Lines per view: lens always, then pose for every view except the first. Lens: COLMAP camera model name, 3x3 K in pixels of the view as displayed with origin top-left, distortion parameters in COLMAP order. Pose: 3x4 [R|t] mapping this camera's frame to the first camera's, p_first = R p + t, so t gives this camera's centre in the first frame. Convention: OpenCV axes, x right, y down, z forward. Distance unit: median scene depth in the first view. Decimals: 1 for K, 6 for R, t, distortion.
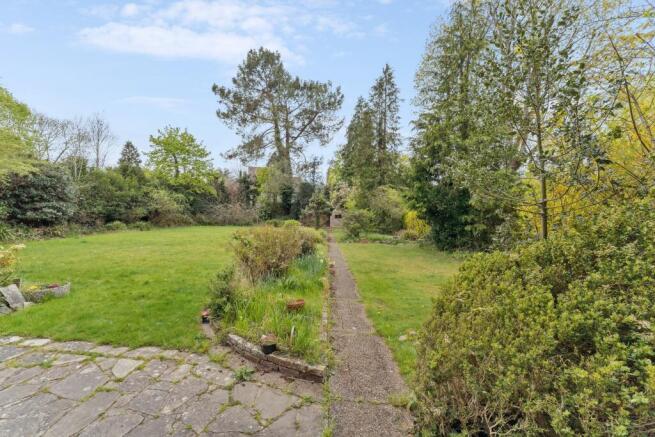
lens RADIAL K [[267.7, 0, 323.3], [0, 267.7, 213.9], [0, 0, 1]] dist [0.002285, 0.000150]
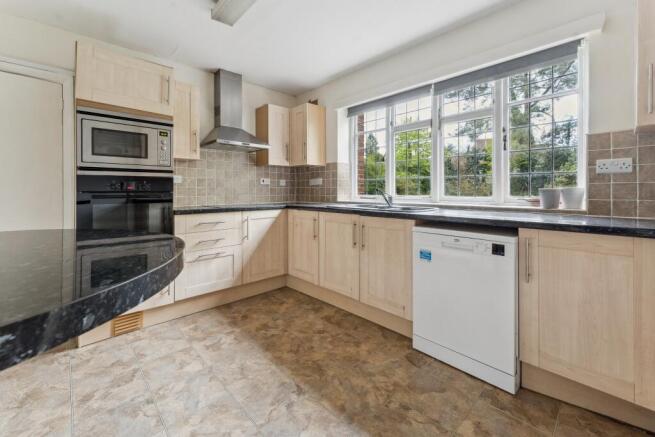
lens RADIAL K [[267.7, 0, 330.7], [0, 267.7, 192.6], [0, 0, 1]] dist [0.002285, 0.000150]
pose [[0.715850, -0.005405, -0.698233, 0.016416], [0.011399, 0.999927, 0.003947, -0.001190], [0.698161, -0.010785, 0.715860, -0.070438]]
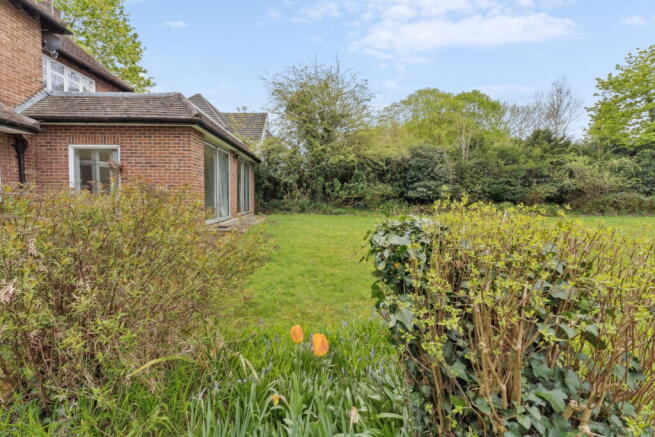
lens RADIAL K [[267.7, 0, 325.5], [0, 267.7, 212.7], [0, 0, 1]] dist [0.002285, 0.000150]
pose [[0.097736, 0.064760, -0.993103, -0.000369], [-0.001719, 0.997890, 0.064903, 0.004059], [0.995211, -0.004636, 0.097641, 0.186970]]
